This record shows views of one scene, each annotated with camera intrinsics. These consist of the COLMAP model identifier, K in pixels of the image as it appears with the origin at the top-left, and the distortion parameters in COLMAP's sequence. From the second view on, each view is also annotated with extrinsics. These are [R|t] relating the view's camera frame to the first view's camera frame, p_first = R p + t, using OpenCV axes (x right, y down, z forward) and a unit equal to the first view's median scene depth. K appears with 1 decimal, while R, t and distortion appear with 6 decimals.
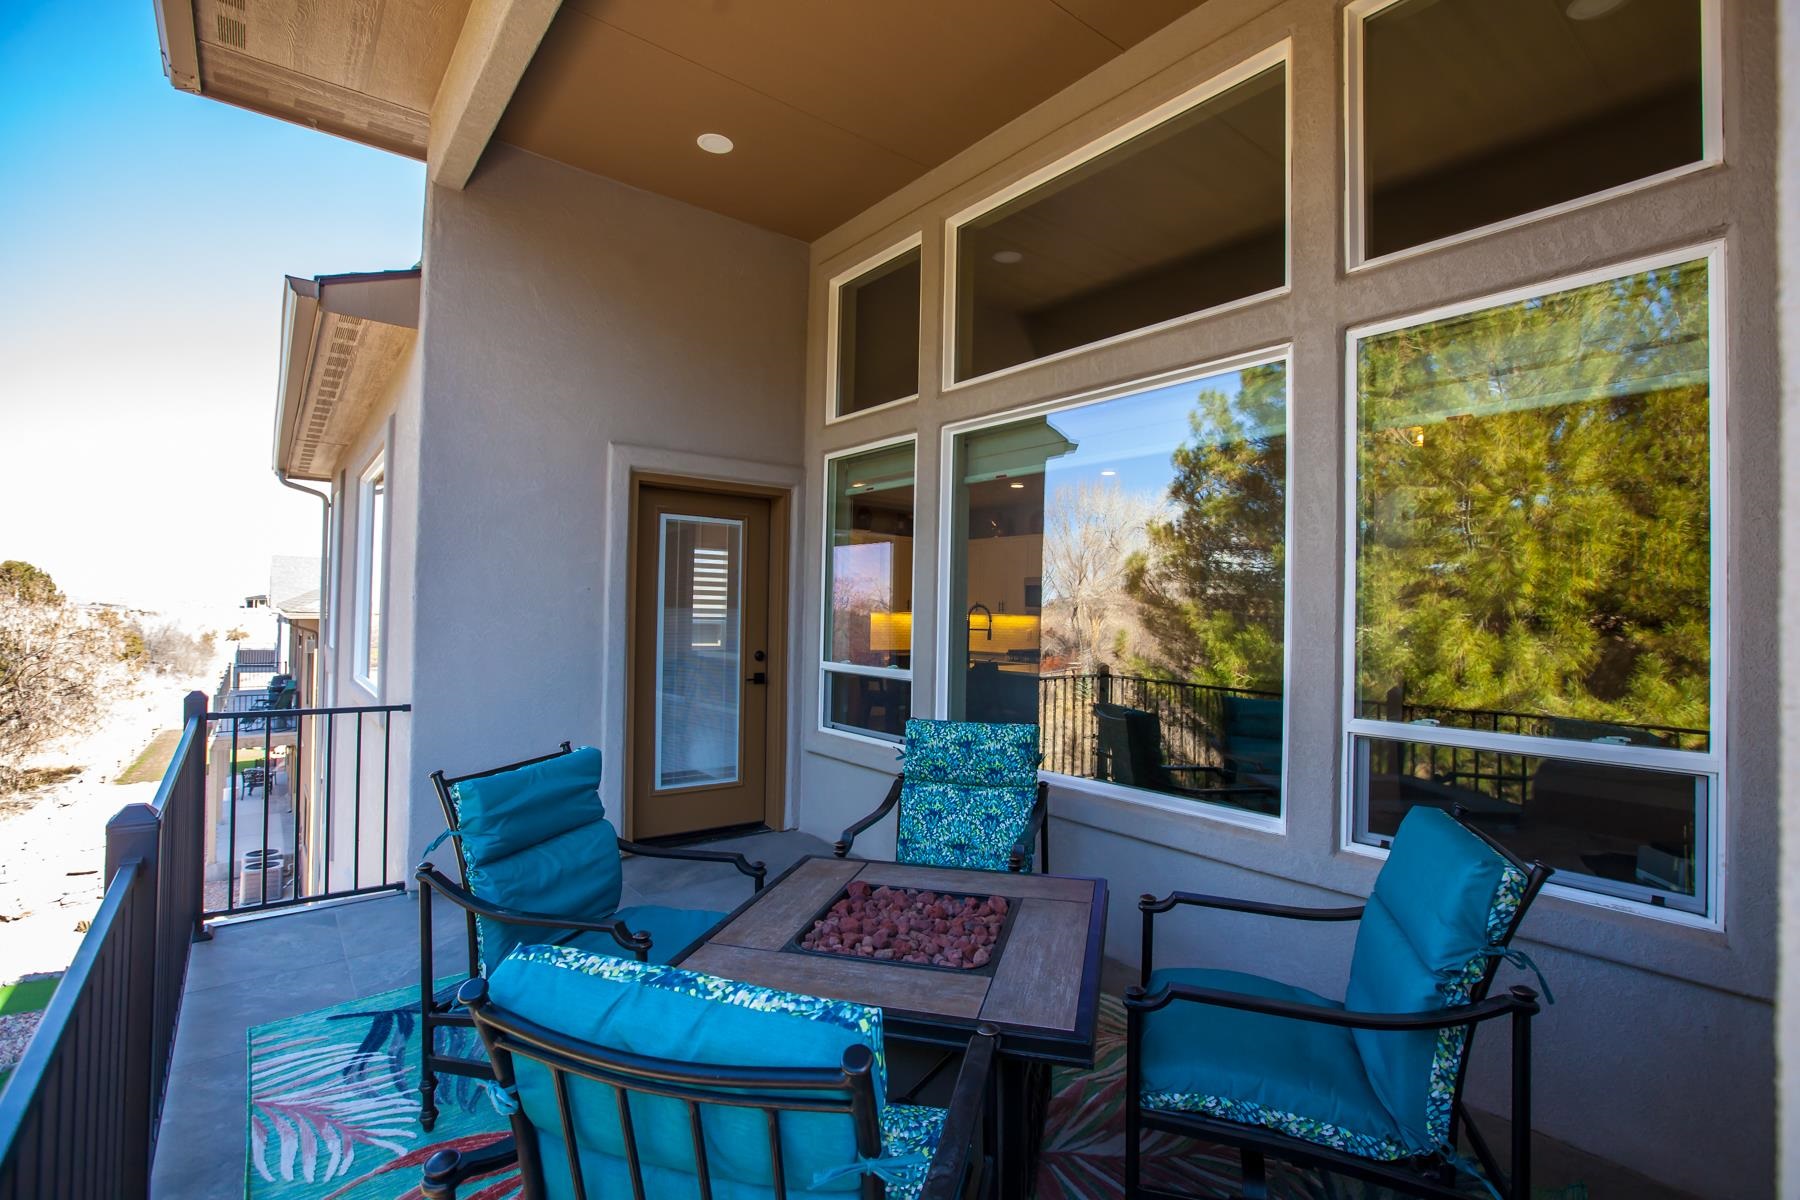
lens RADIAL K [[838.0, 0, 900.0], [0, 838.0, 600.0], [0, 0, 1]] dist [-0.022343, 0.000900]
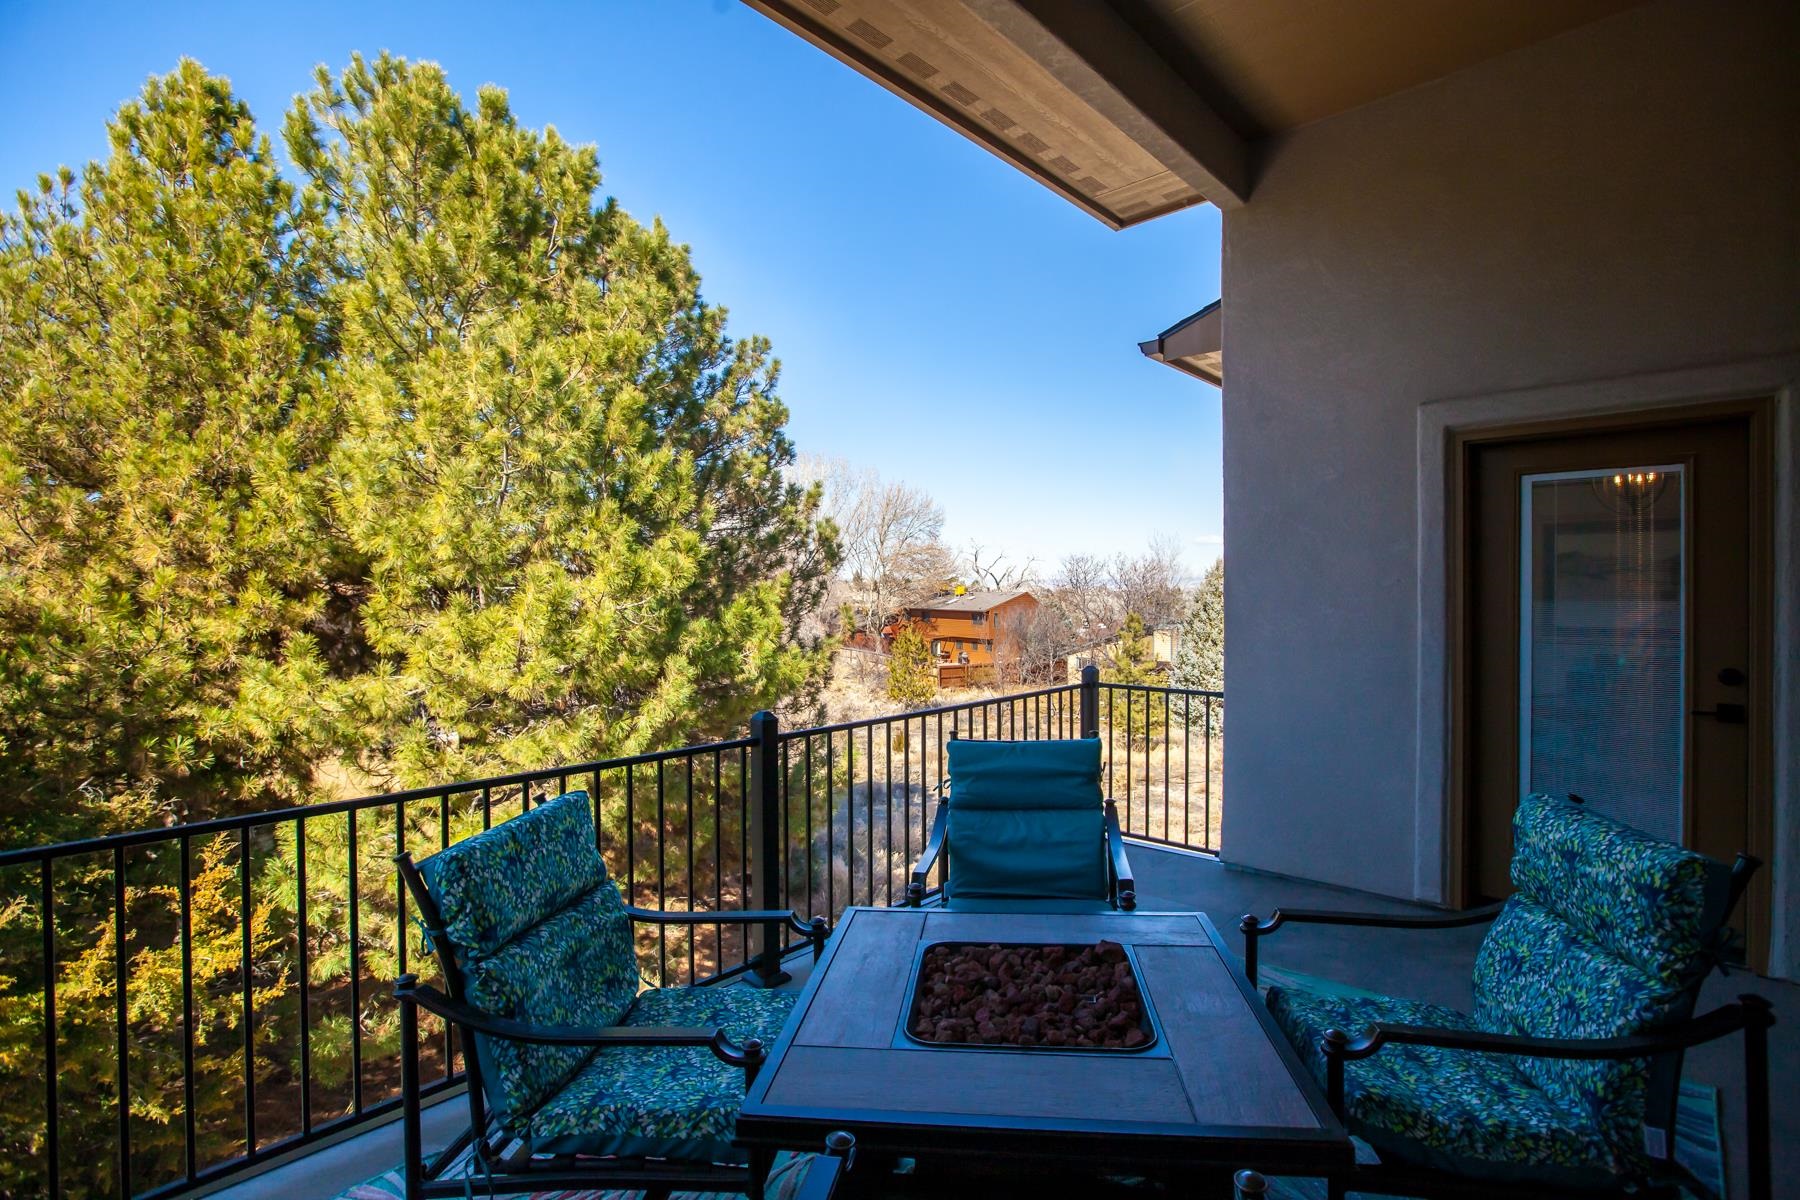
lens RADIAL K [[838.0, 0, 900.0], [0, 838.0, 600.0], [0, 0, 1]] dist [-0.022343, 0.000900]
pose [[0.158568, -0.009642, -0.987301, 0.381045], [0.022630, 0.999725, -0.006128, -0.000005], [0.987089, -0.021371, 0.158743, 0.349234]]
